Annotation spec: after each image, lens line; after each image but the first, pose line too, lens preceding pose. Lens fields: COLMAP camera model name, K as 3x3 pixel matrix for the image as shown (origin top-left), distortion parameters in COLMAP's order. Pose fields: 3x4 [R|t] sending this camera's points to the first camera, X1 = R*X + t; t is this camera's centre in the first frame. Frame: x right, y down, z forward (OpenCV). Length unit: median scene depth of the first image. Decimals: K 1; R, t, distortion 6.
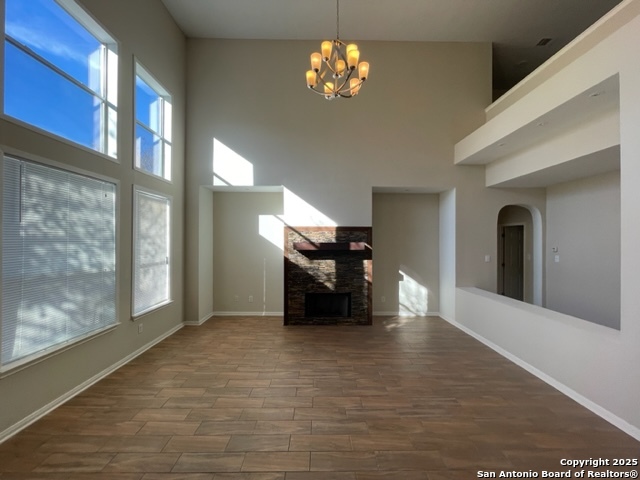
lens RADIAL K [[258.6, 0, 321.2], [0, 258.6, 238.4], [0, 0, 1]] dist [-0.003088, -0.000095]
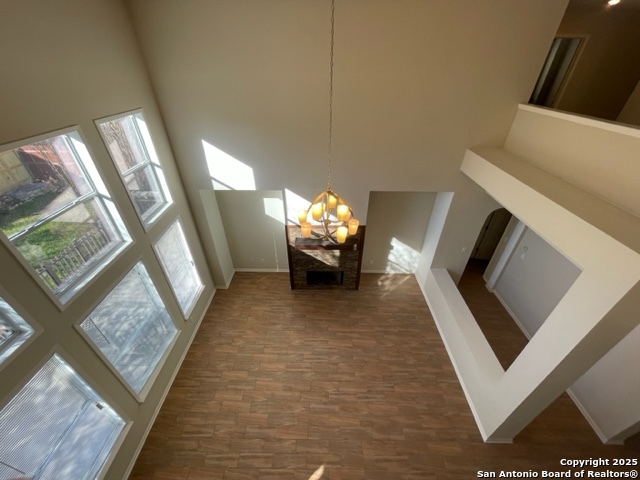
lens RADIAL K [[258.6, 0, 321.5], [0, 258.6, 240.3], [0, 0, 1]] dist [-0.003088, -0.000095]
pose [[0.999728, 0.015415, -0.017497, 0.034898], [-0.002614, 0.819699, 0.572788, -0.750720], [0.023172, -0.572587, 0.819516, 0.081779]]
